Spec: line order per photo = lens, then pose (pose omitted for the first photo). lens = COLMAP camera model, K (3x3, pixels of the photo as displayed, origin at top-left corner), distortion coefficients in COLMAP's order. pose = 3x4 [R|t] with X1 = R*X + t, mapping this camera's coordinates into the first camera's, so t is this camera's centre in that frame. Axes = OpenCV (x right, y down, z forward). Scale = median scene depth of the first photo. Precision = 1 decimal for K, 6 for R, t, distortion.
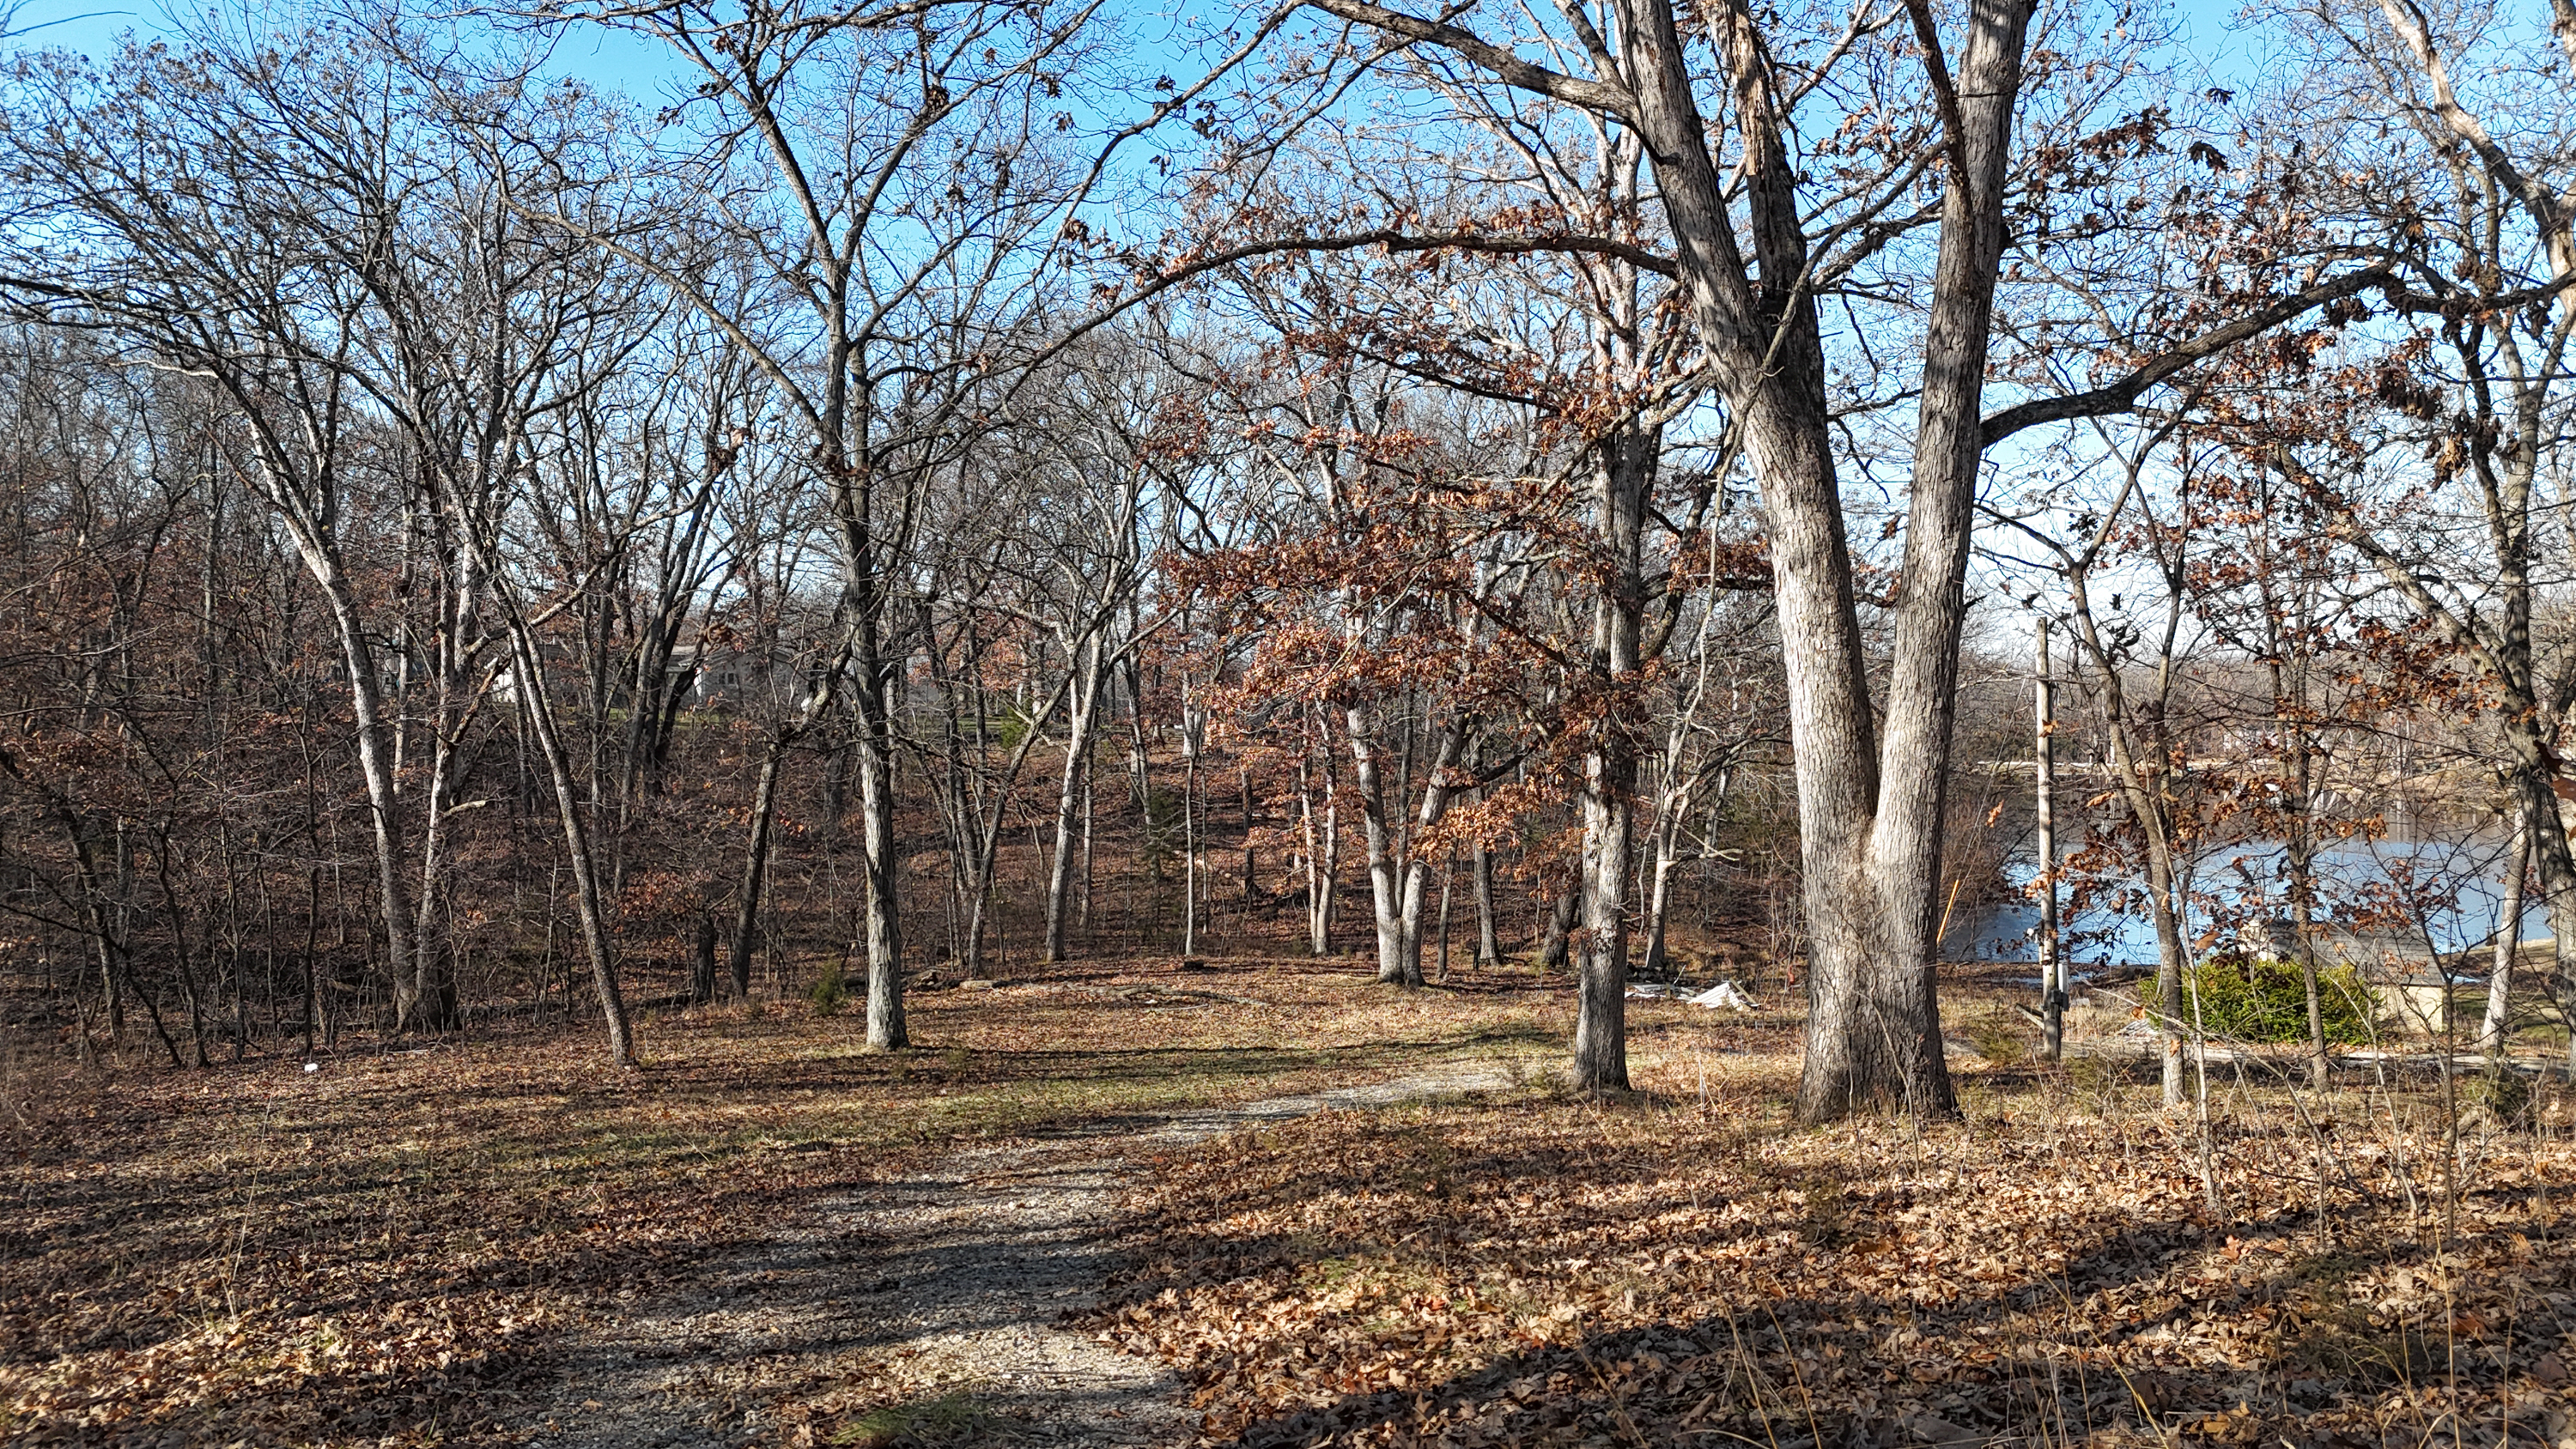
lens RADIAL K [[1877.8, 0, 1288.0], [0, 1877.8, 724.5], [0, 0, 1]] dist [0.029522, -0.002771]
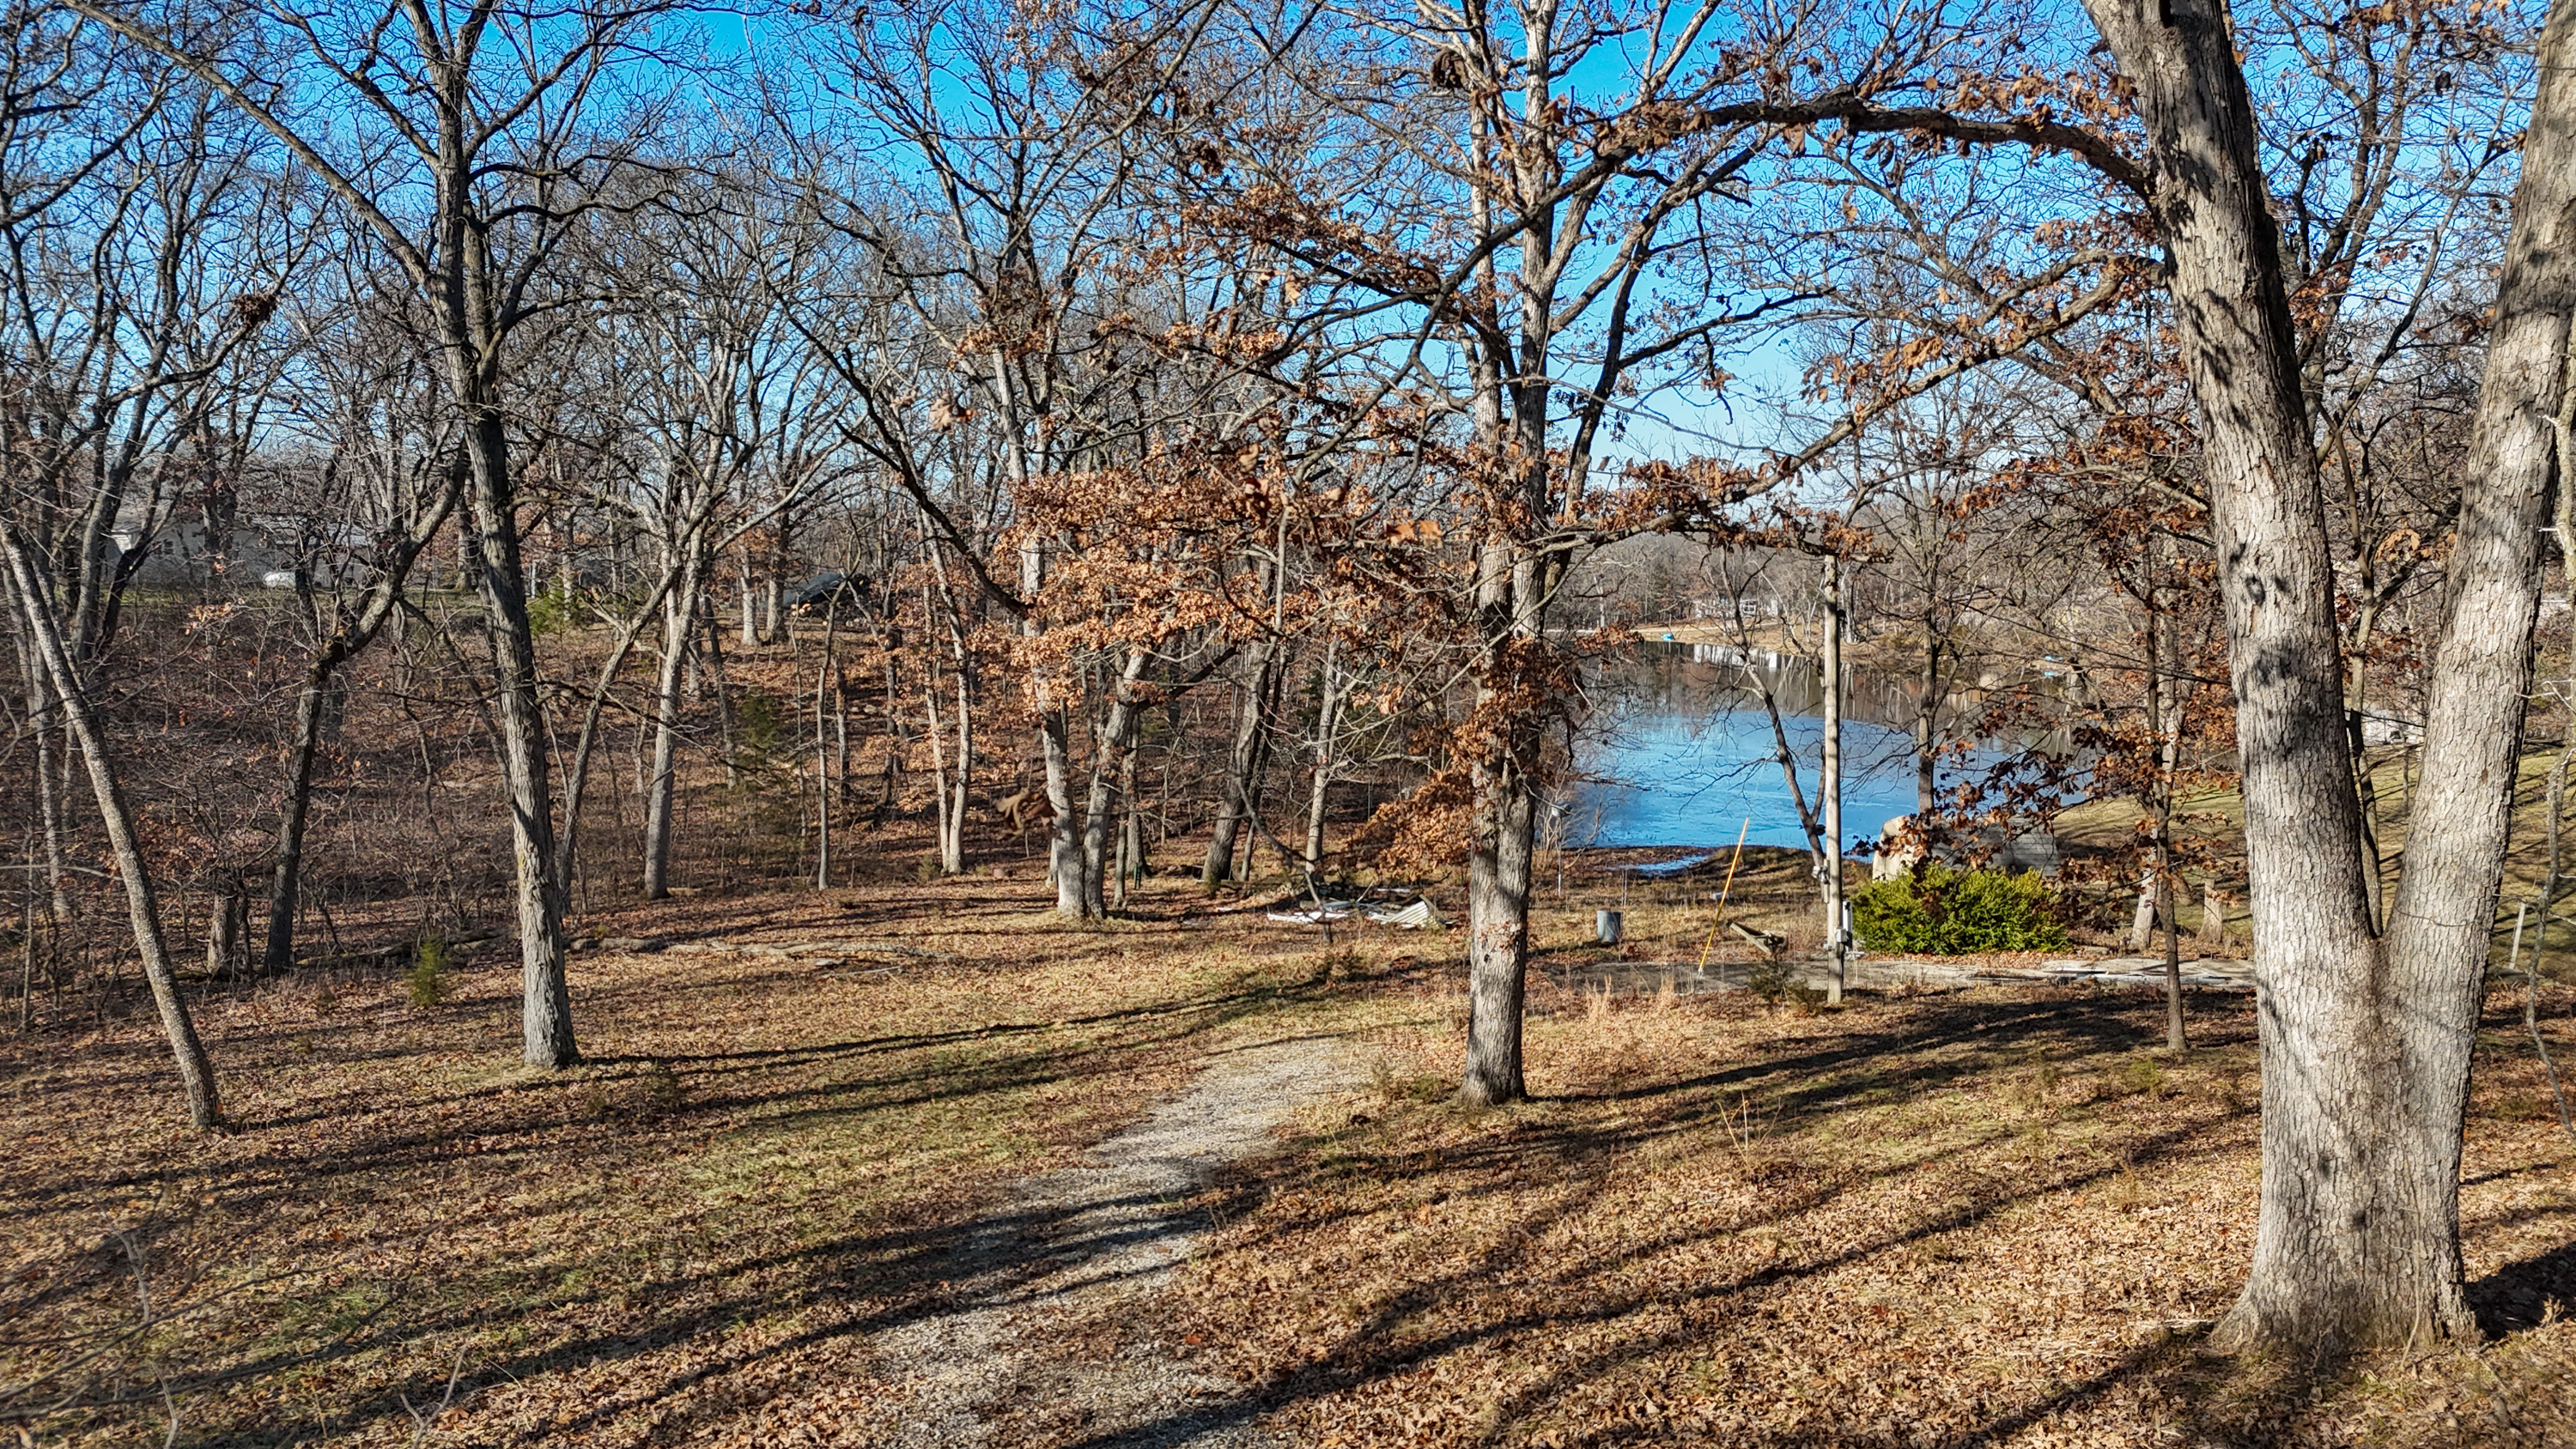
lens RADIAL K [[1877.8, 0, 1288.0], [0, 1877.8, 724.5], [0, 0, 1]] dist [0.029522, -0.002771]
pose [[0.966564, -0.016701, 0.255882, -0.107818], [-0.002026, 0.997348, 0.072747, -0.032614], [-0.256419, -0.070833, 0.963967, 0.141241]]
